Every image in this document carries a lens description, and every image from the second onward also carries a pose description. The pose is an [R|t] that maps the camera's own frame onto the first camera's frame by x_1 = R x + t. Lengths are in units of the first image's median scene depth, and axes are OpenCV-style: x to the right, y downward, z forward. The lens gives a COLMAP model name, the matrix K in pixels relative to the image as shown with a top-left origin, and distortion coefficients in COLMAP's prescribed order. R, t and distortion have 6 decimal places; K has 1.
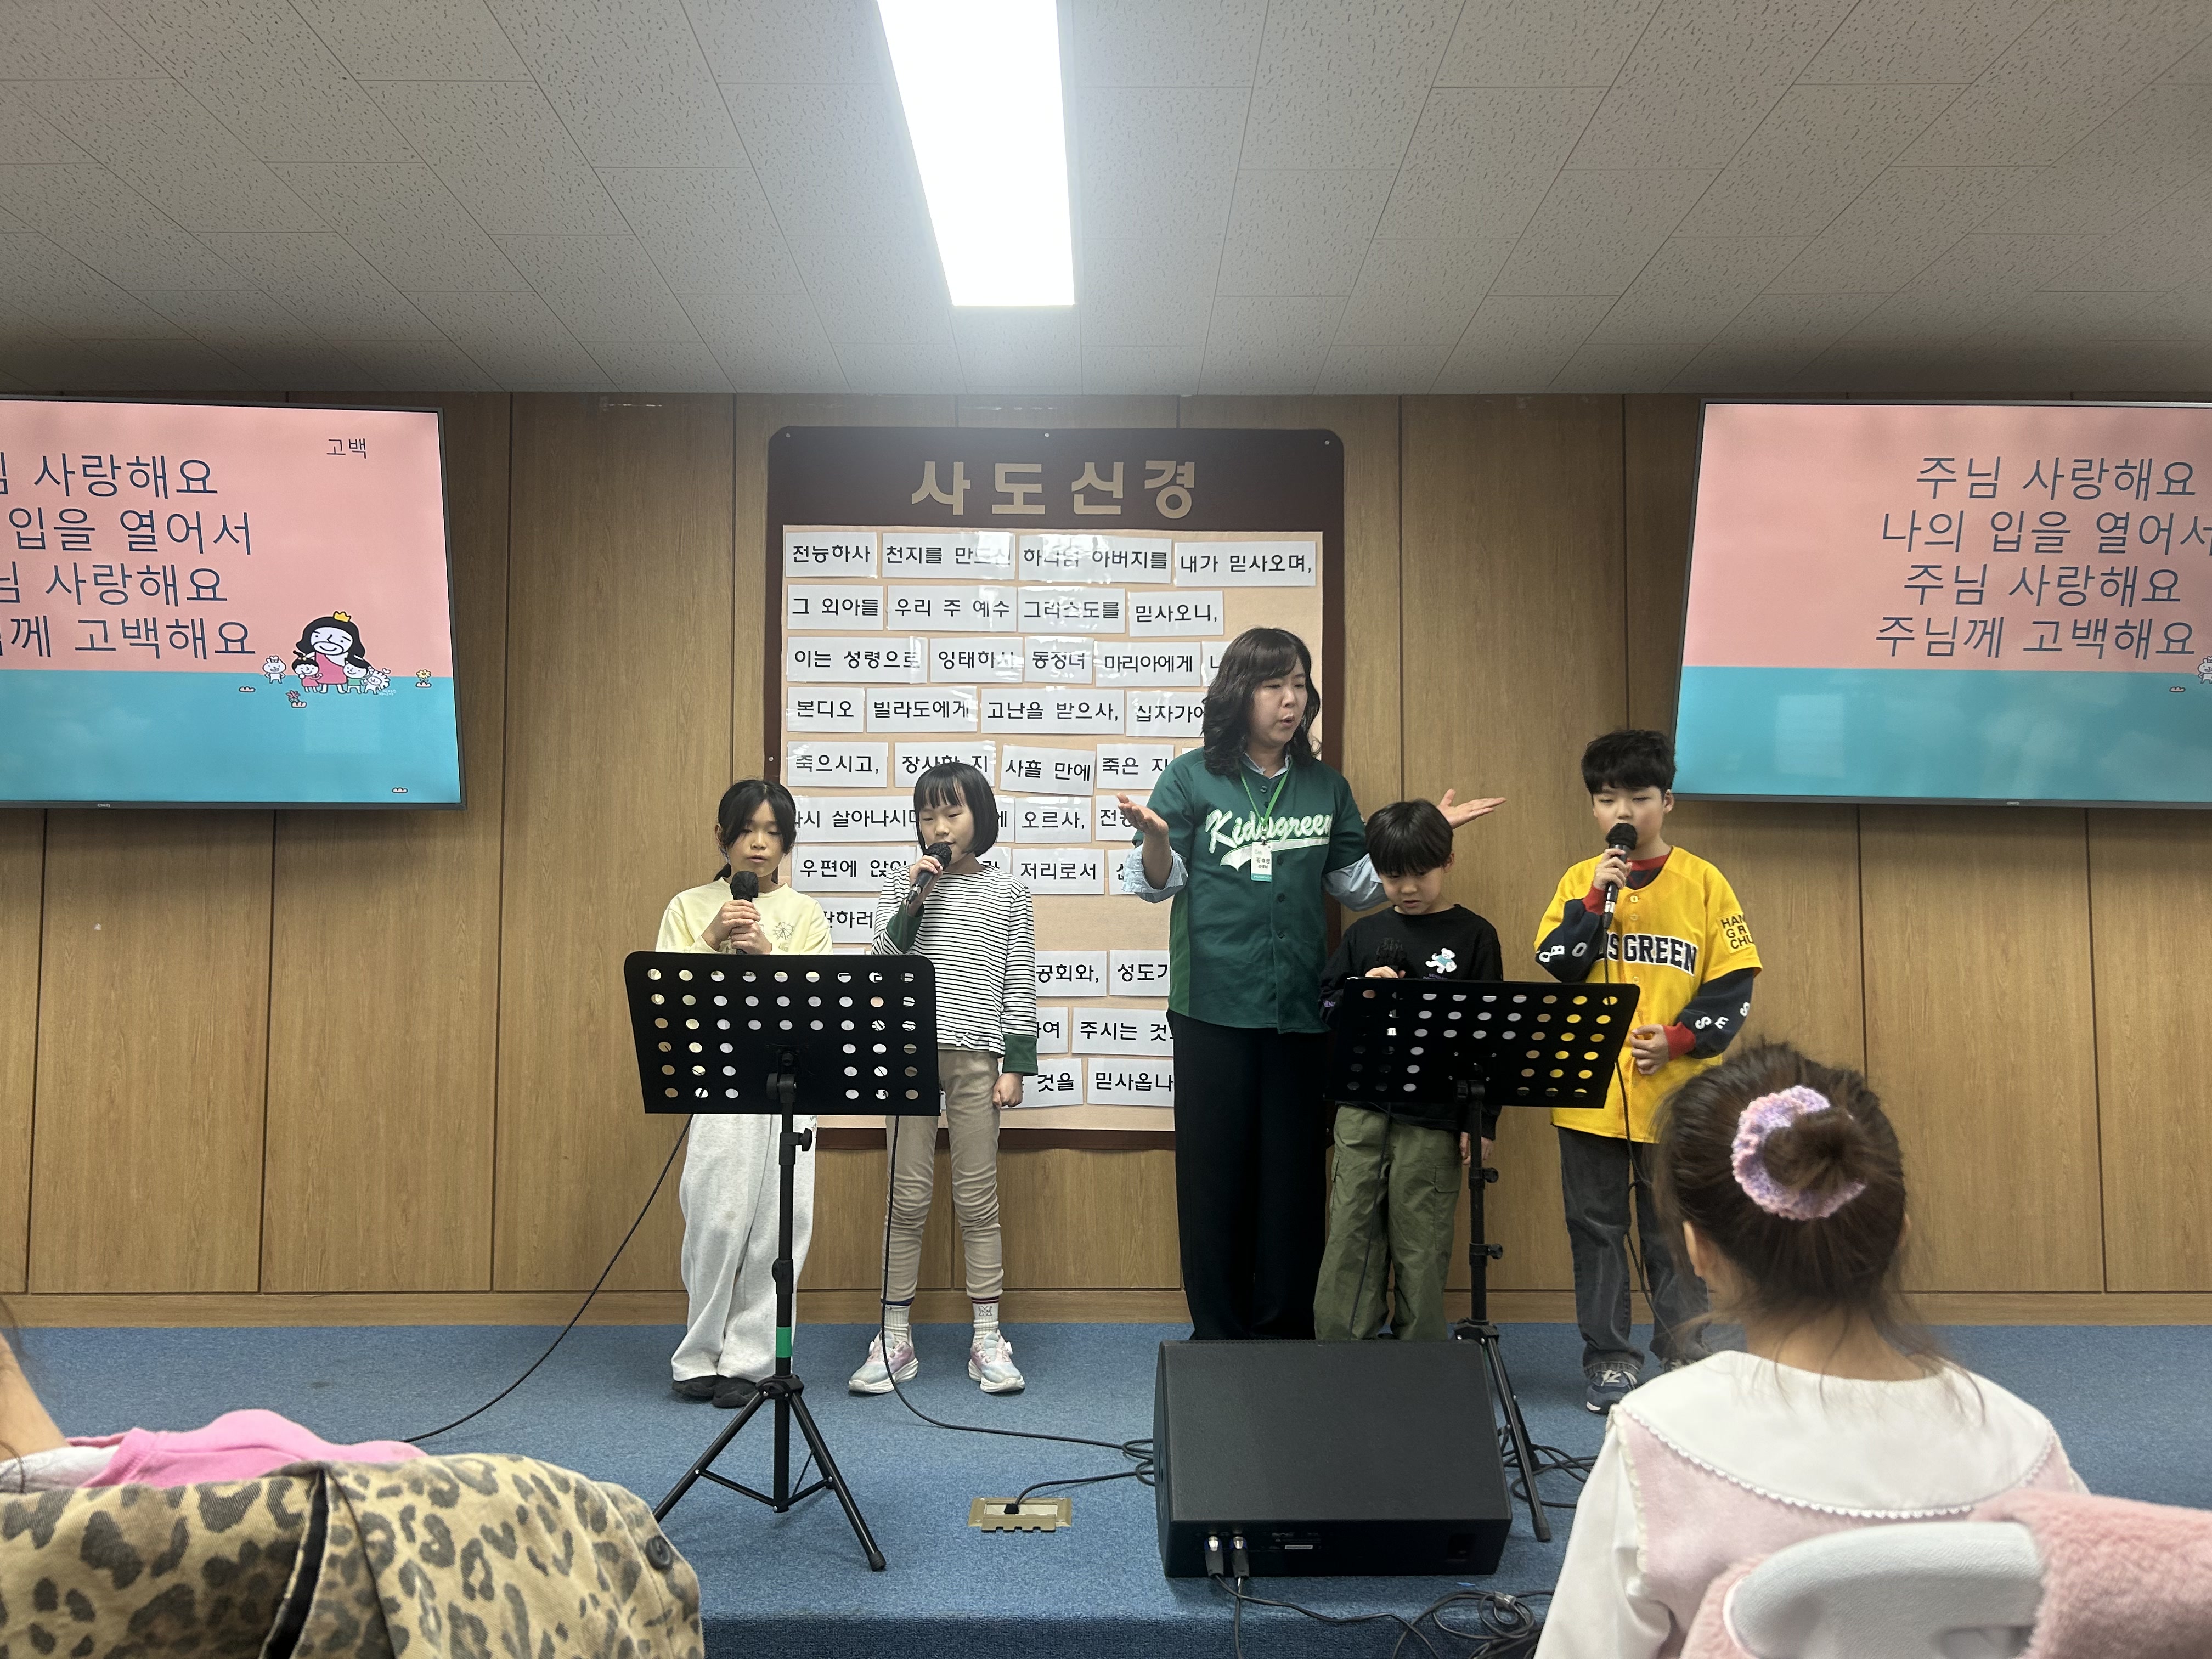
lens RADIAL K [[1670.6, 0, 1089.0], [0, 1670.6, 845.5], [0, 0, 1]] dist [0.063397, -0.068594]
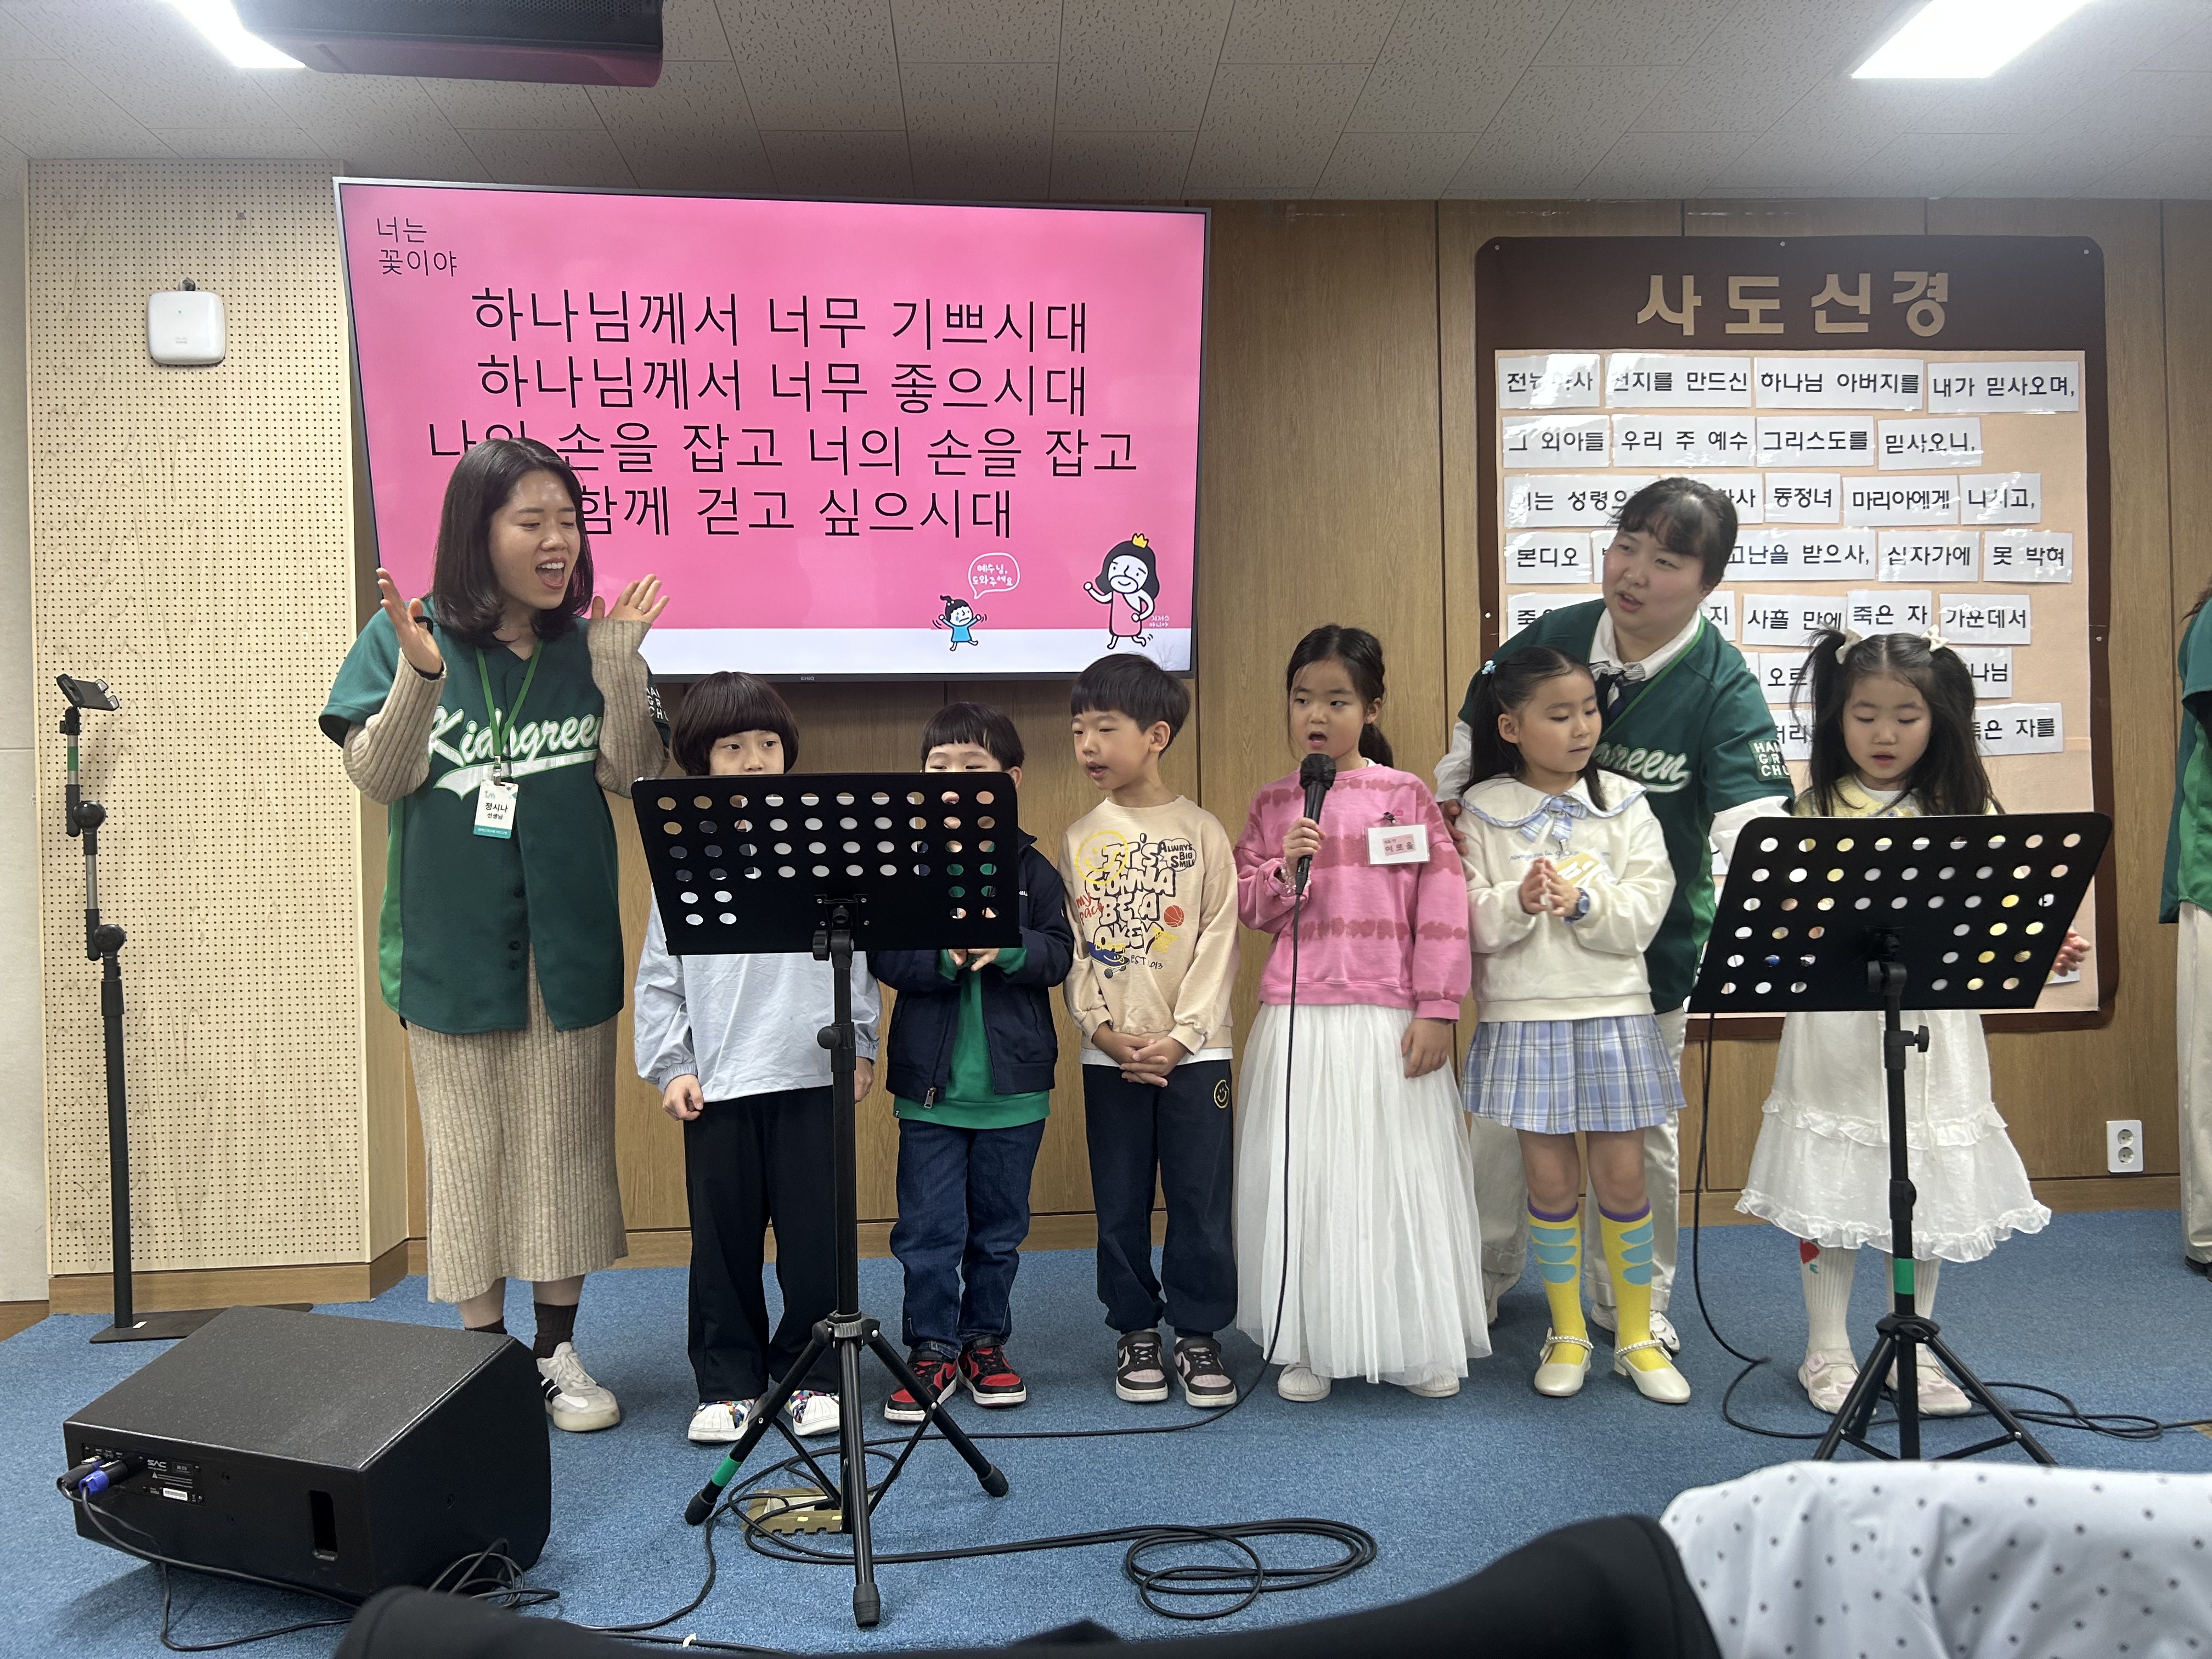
lens RADIAL K [[1670.6, 0, 1102.2], [0, 1670.6, 843.8], [0, 0, 1]] dist [0.063397, -0.068594]
pose [[0.997806, -0.023682, 0.061827, -0.454316], [0.020145, 0.998158, 0.057218, 0.015032], [-0.063068, -0.055847, 0.996445, 0.110683]]
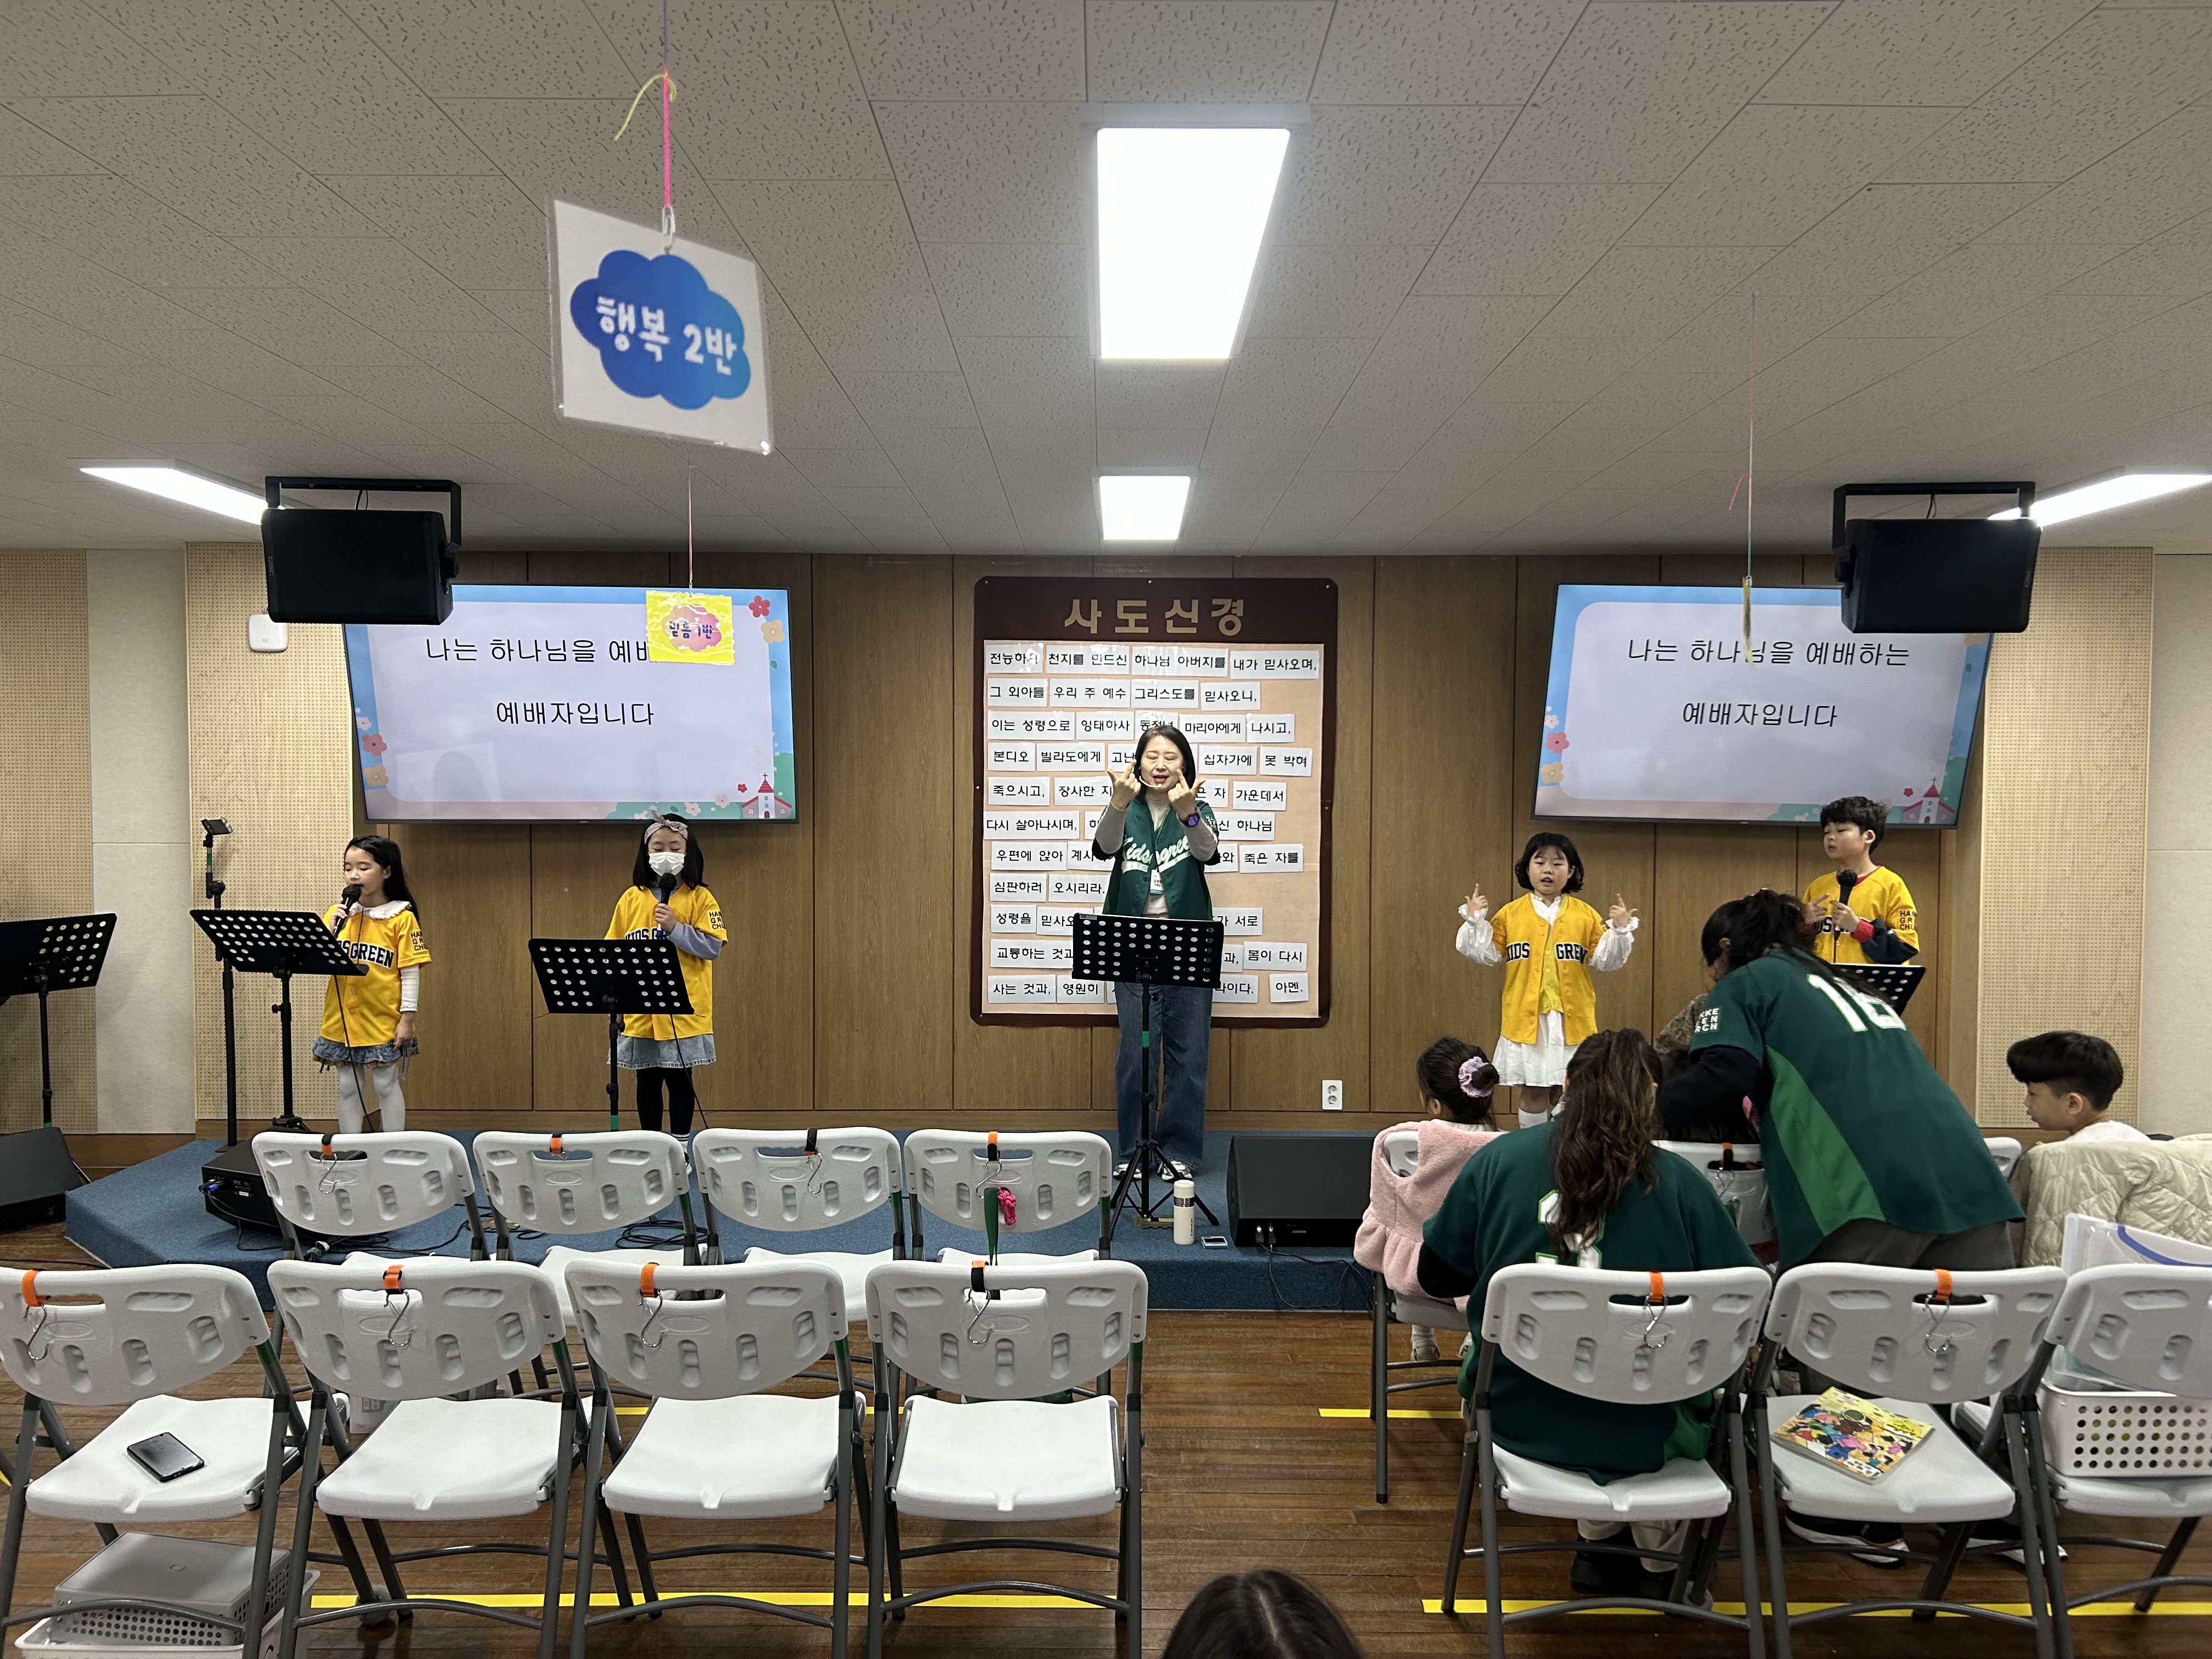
lens RADIAL K [[1670.6, 0, 1122.6], [0, 1670.6, 844.7], [0, 0, 1]] dist [0.063397, -0.068594]
pose [[0.999980, 0.003126, -0.005561, -0.041565], [-0.002620, 0.996053, 0.088726, -0.139571], [0.005817, -0.088709, 0.996041, -0.602136]]
